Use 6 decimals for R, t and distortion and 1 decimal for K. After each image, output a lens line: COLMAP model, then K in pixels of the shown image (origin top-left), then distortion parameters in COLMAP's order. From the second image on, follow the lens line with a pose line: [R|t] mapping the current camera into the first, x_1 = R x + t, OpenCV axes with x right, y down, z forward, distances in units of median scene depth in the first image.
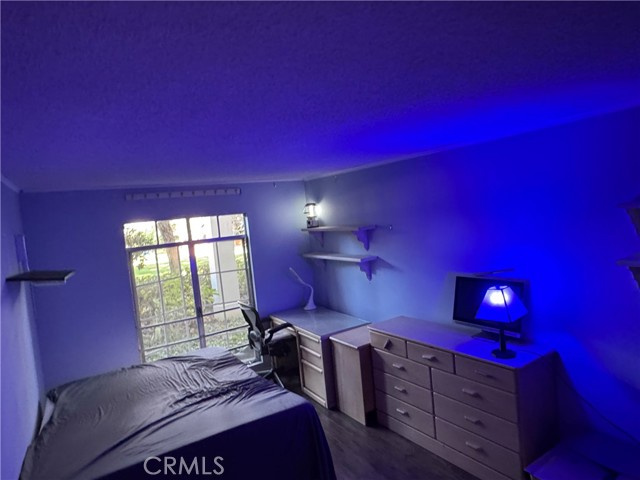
lens RADIAL K [[405.9, 0, 323.3], [0, 405.9, 238.7], [0, 0, 1]] dist [-0.010343, 0.006670]
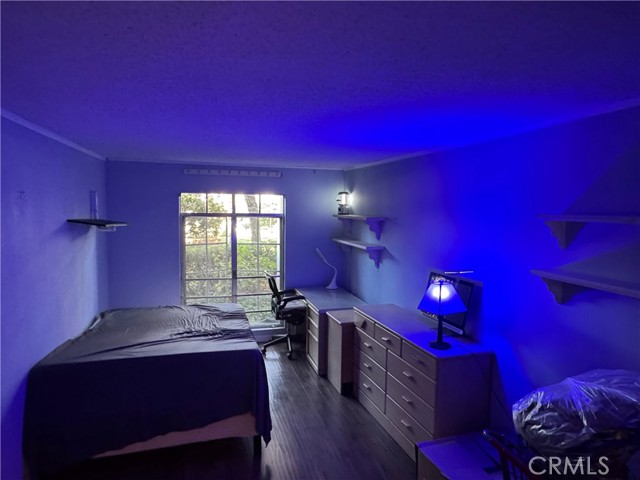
lens RADIAL K [[405.9, 0, 314.8], [0, 405.9, 240.6], [0, 0, 1]] dist [-0.010343, 0.006670]
pose [[0.957523, 0.130675, -0.257048, 0.233194], [-0.122502, 0.991325, 0.047629, -0.001004], [0.261042, -0.014117, 0.965224, -0.077320]]
